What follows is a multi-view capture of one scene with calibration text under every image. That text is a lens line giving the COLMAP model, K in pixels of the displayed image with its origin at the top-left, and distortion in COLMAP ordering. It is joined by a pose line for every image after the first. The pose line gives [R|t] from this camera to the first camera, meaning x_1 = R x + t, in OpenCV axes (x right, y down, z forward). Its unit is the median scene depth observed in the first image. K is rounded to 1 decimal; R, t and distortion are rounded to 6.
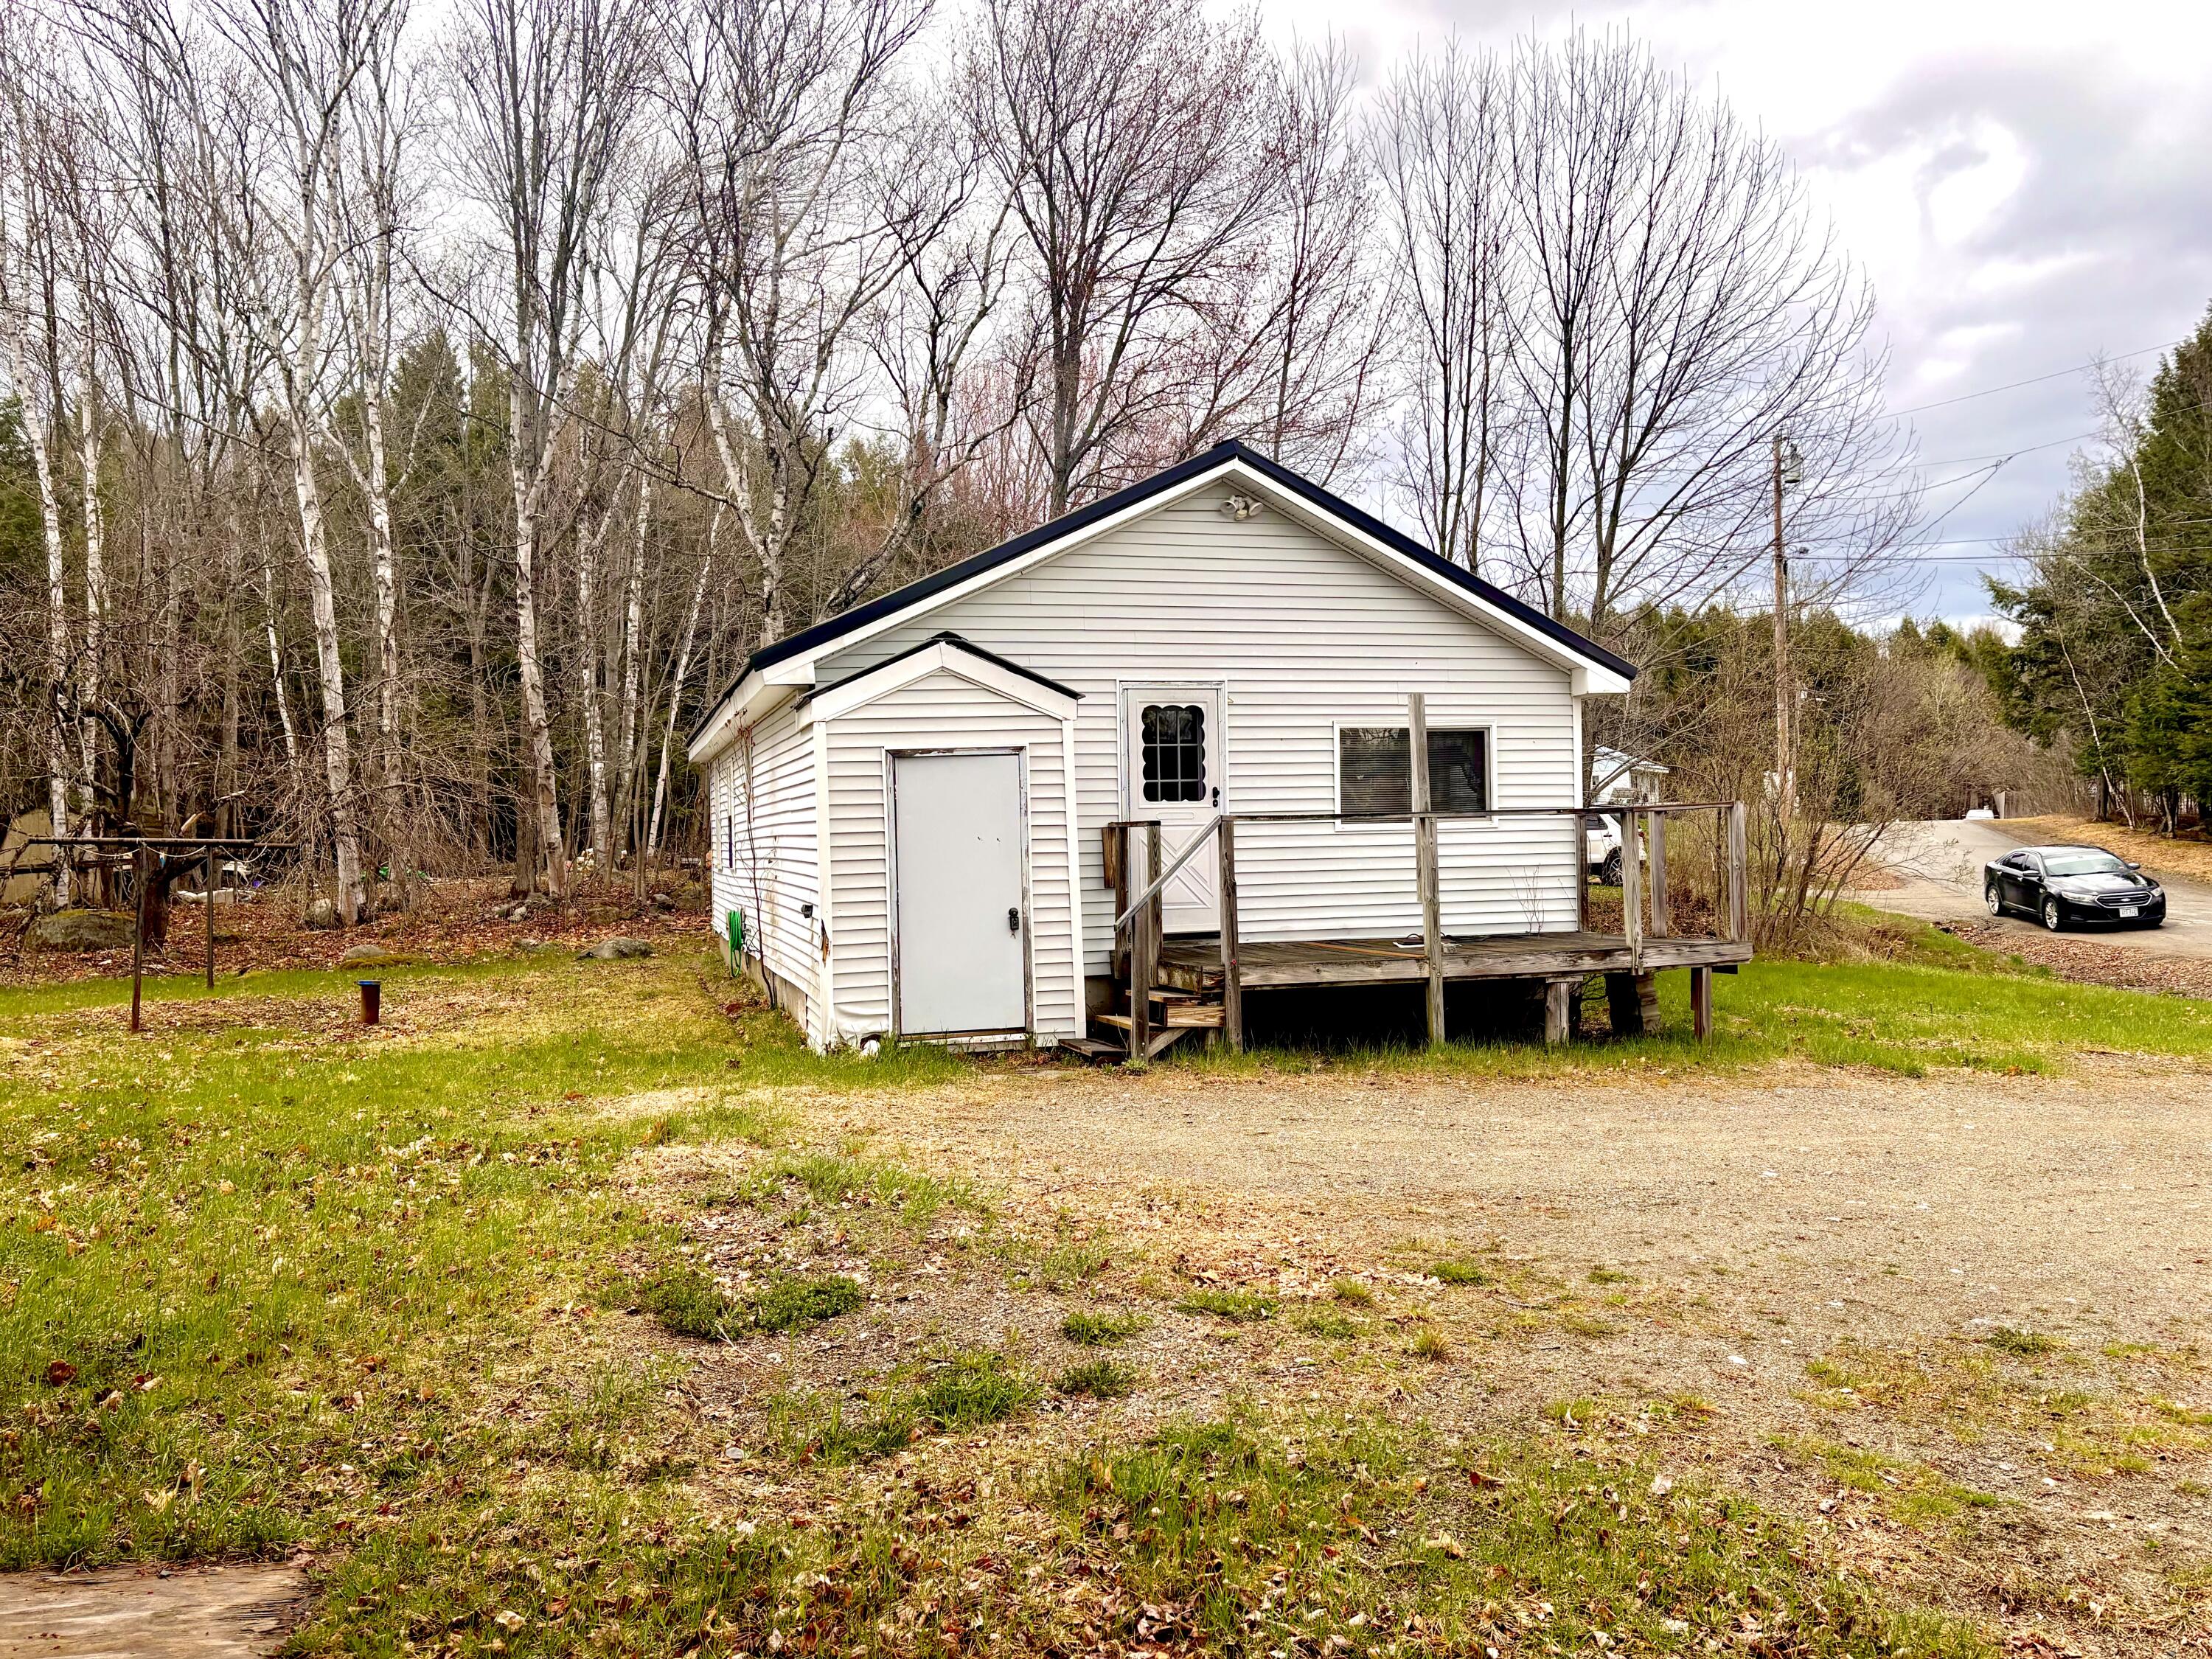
lens RADIAL K [[1663.5, 0, 1107.3], [0, 1663.5, 827.4], [0, 0, 1]] dist [0.013414, 0.008227]
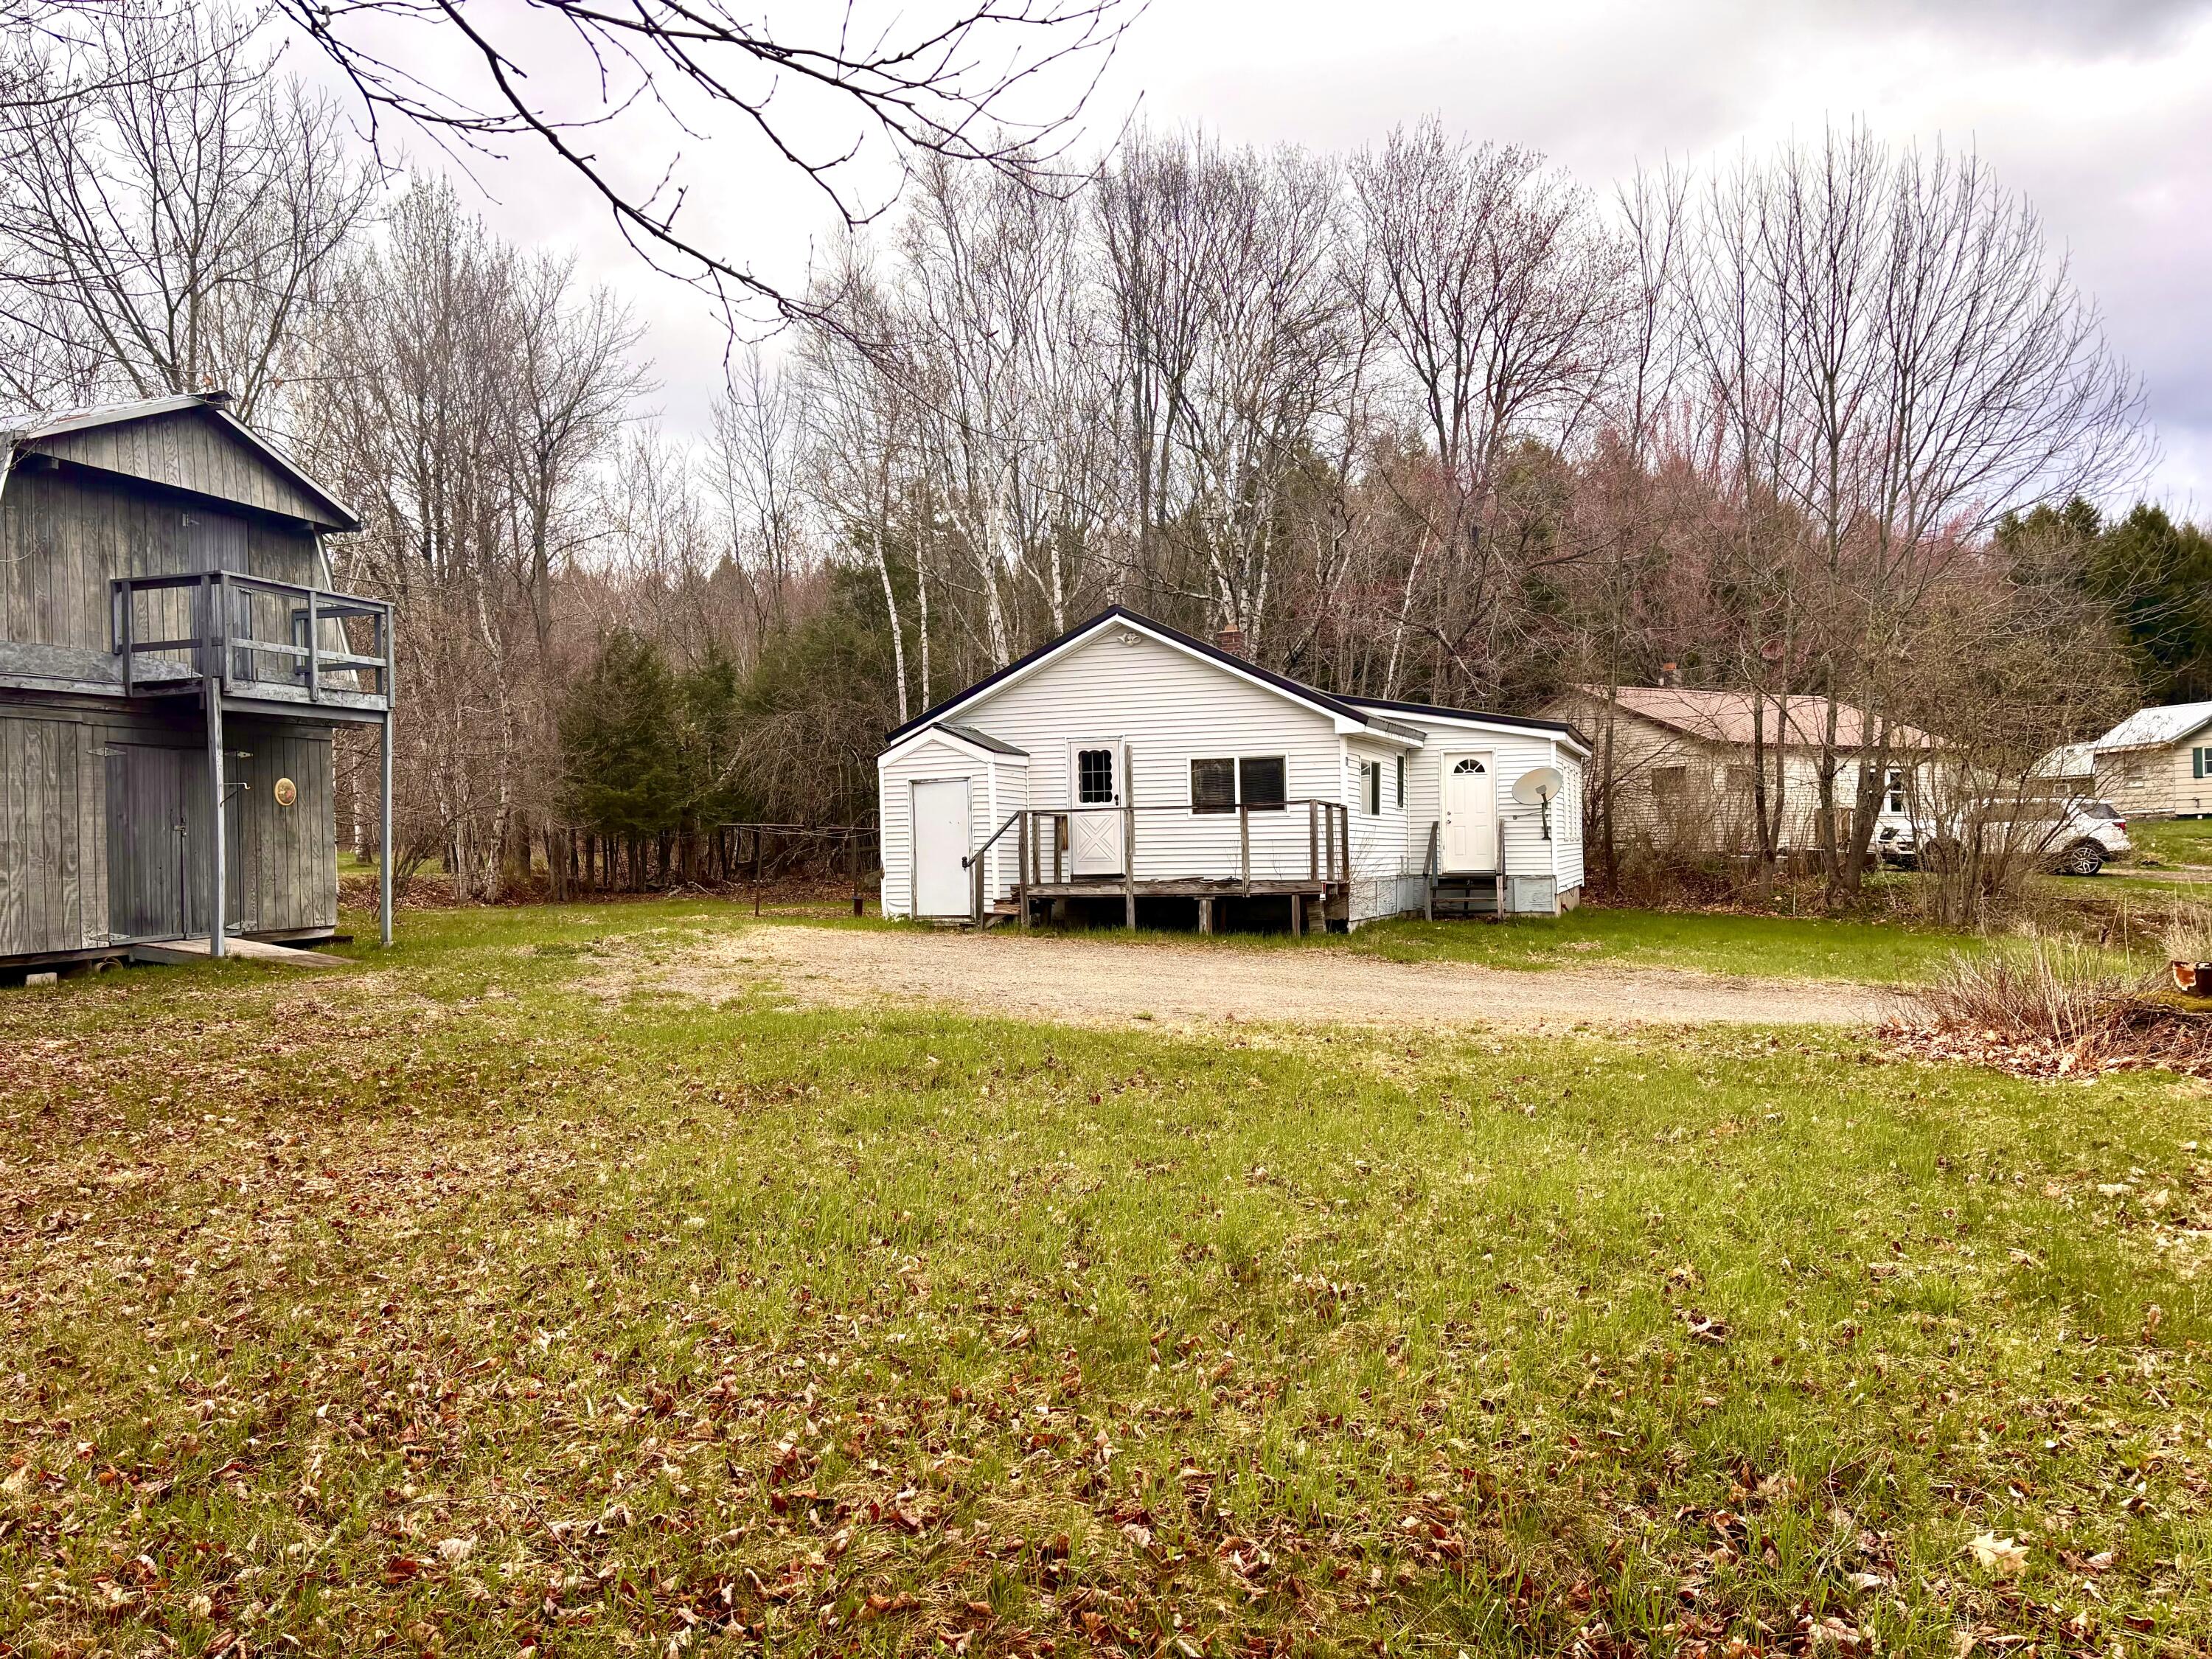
lens RADIAL K [[1663.5, 0, 1109.8], [0, 1663.5, 840.2], [0, 0, 1]] dist [0.013414, 0.008227]
pose [[0.806518, 0.003317, -0.591200, 1.138387], [0.001392, 0.999971, 0.007509, 0.012169], [0.591208, -0.006880, 0.806490, -0.474908]]
